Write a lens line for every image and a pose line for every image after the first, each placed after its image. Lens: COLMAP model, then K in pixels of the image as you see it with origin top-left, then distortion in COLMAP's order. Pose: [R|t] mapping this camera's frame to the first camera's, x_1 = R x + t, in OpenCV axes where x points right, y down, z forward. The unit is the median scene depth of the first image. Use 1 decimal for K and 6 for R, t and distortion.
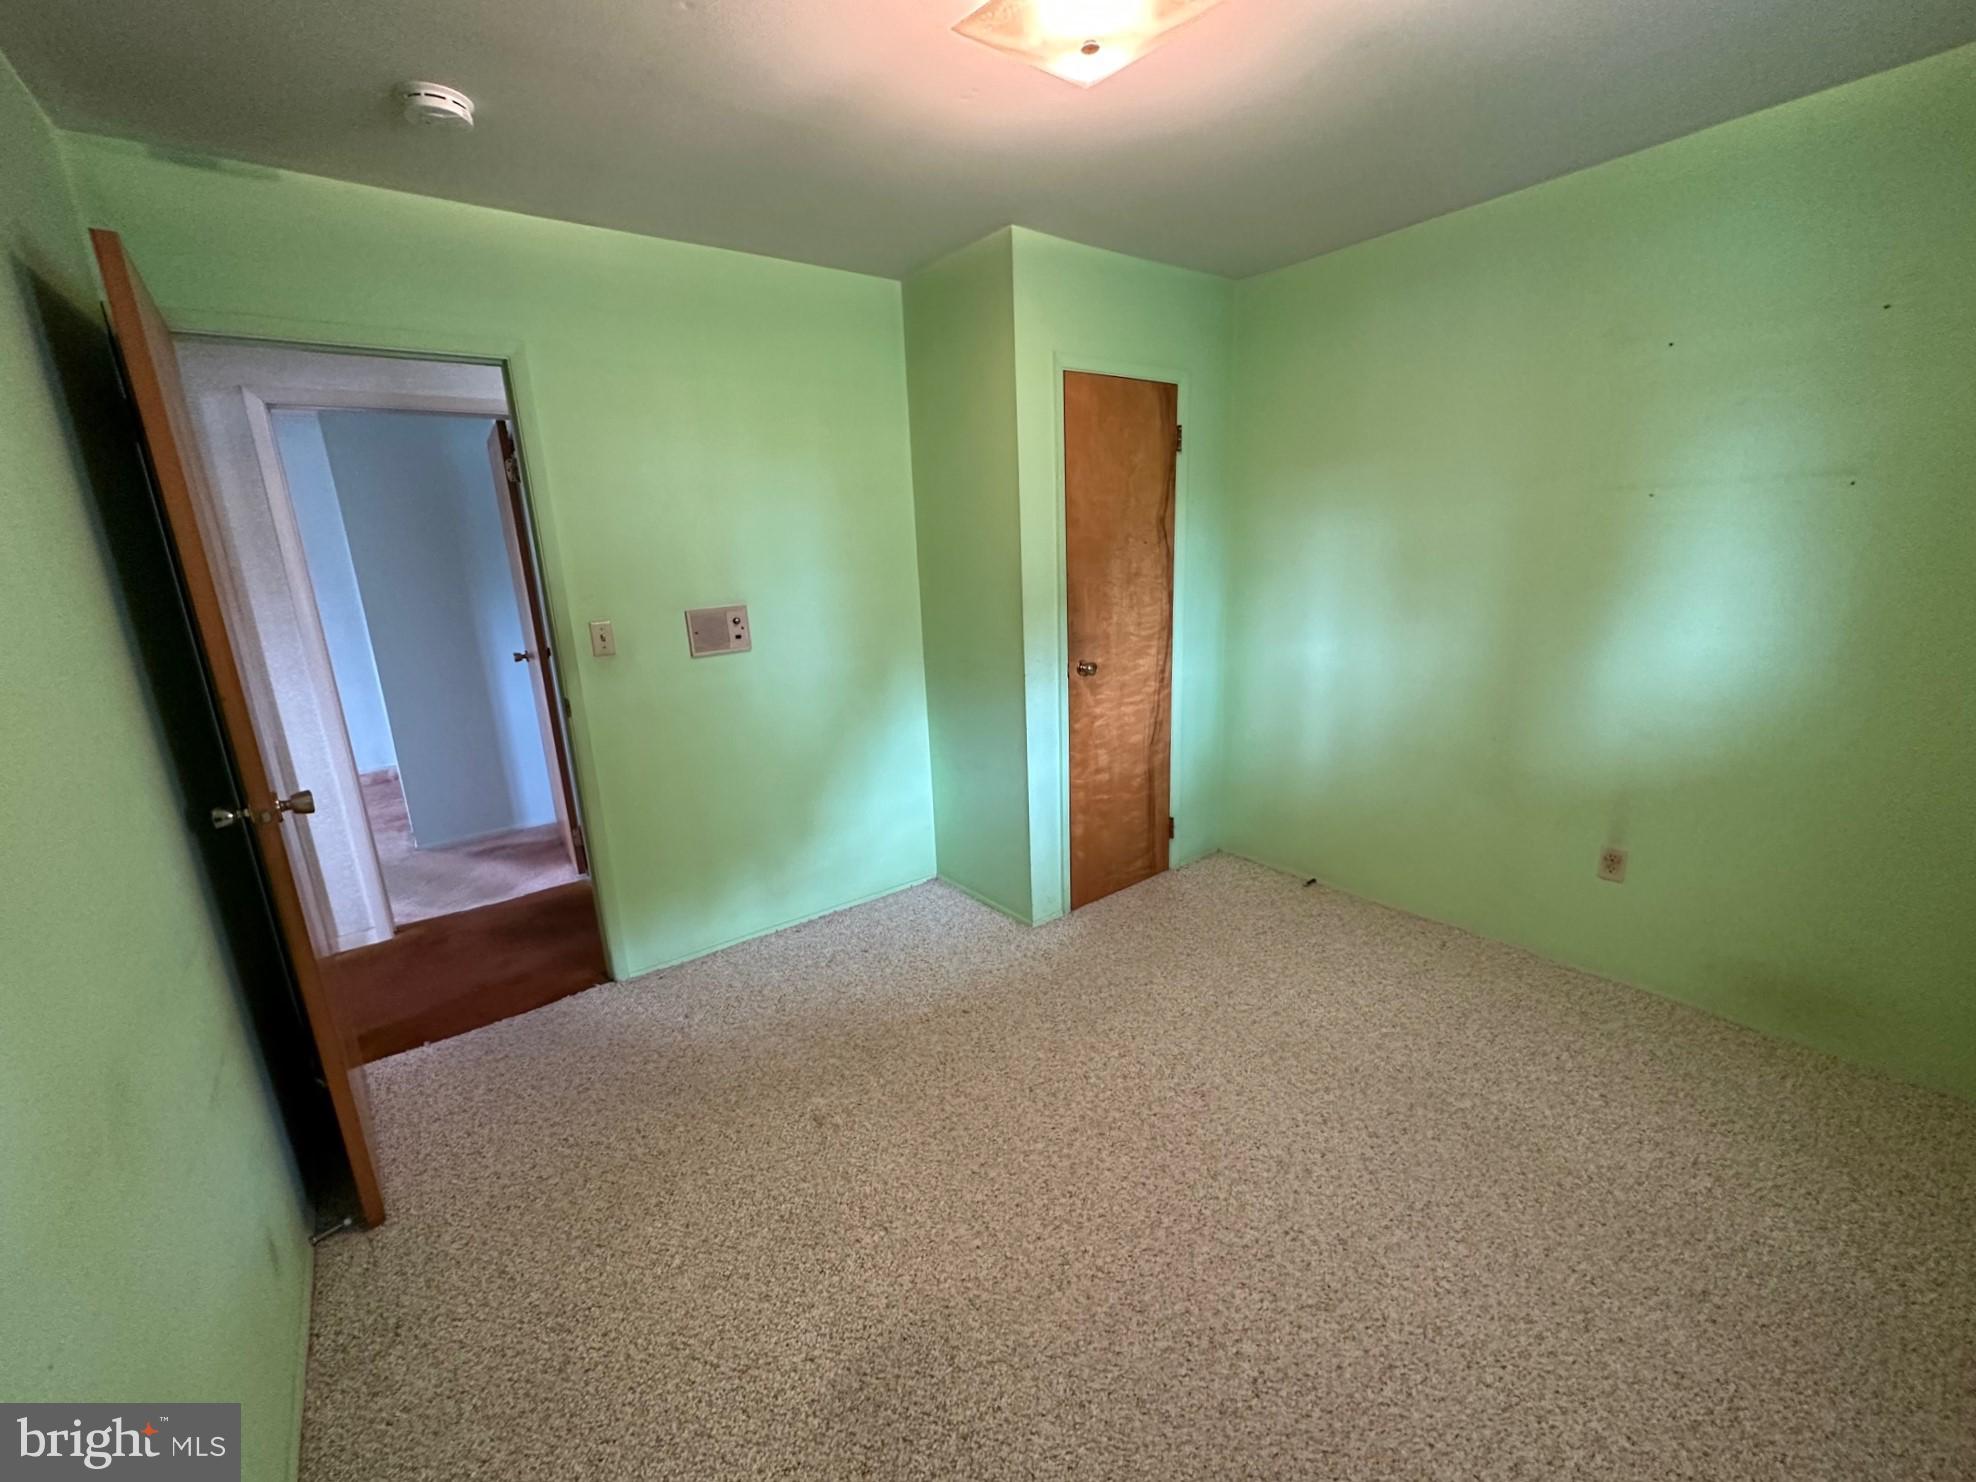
lens RADIAL K [[793.8, 0, 981.0], [0, 793.8, 747.9], [0, 0, 1]] dist [0.000171, 0.000042]
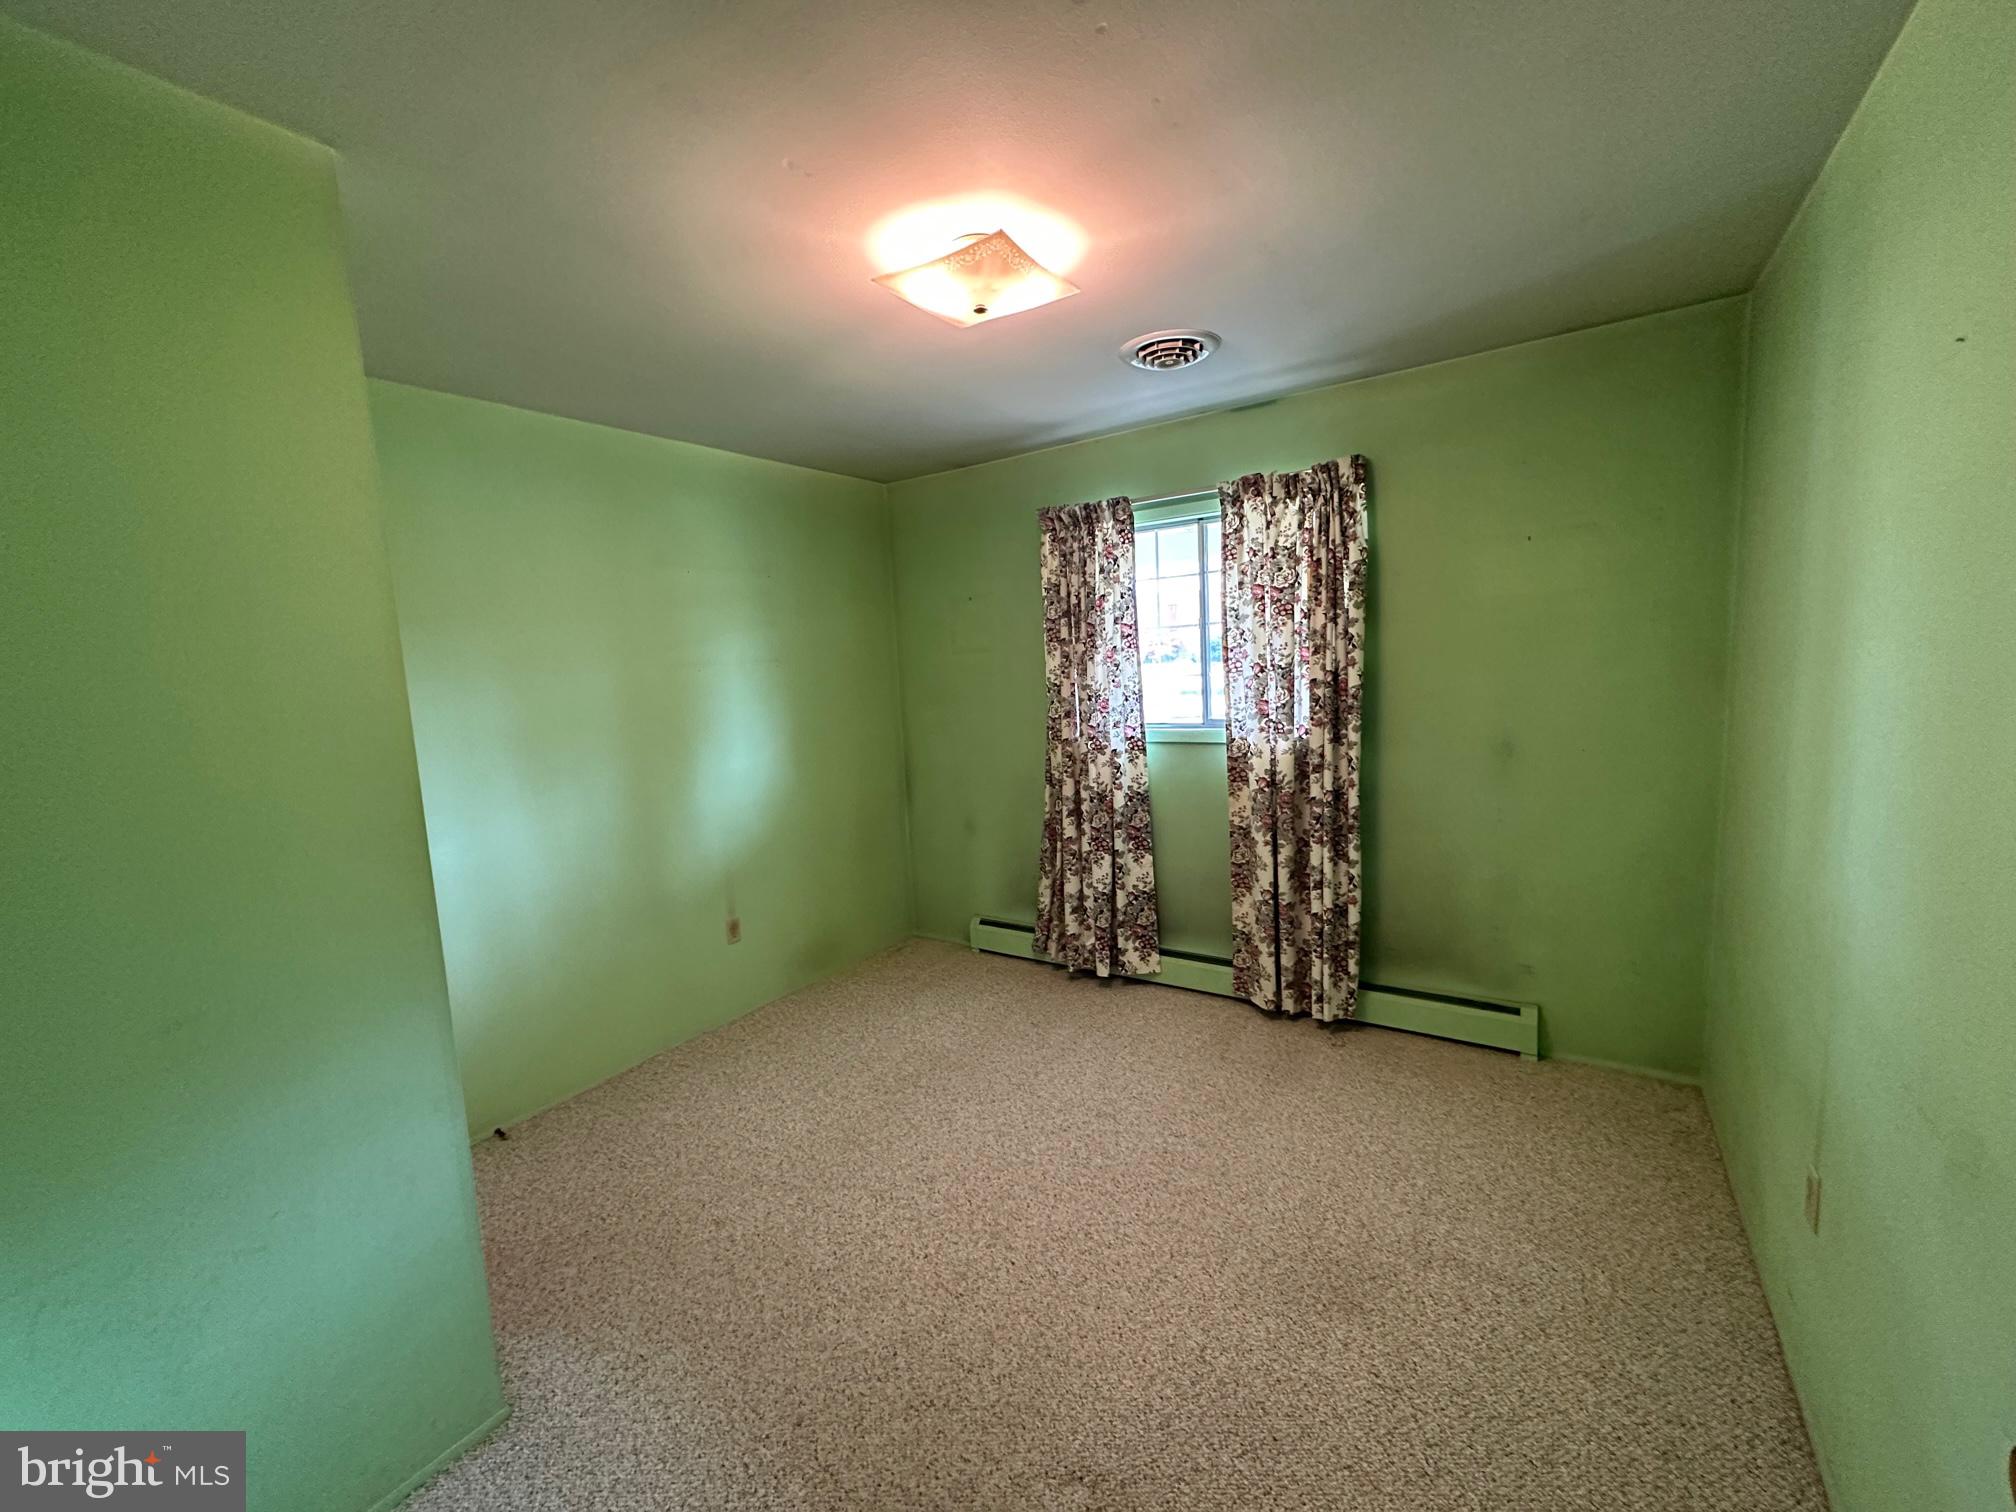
lens RADIAL K [[809.9, 0, 1000.8], [0, 809.9, 763.0], [0, 0, 1]] dist [0.000171, 0.000042]
pose [[-0.316813, -0.065820, 0.946201, -0.660400], [0.301962, 0.938685, 0.166402, -0.220670], [-0.899137, 0.338435, -0.277513, 0.885536]]
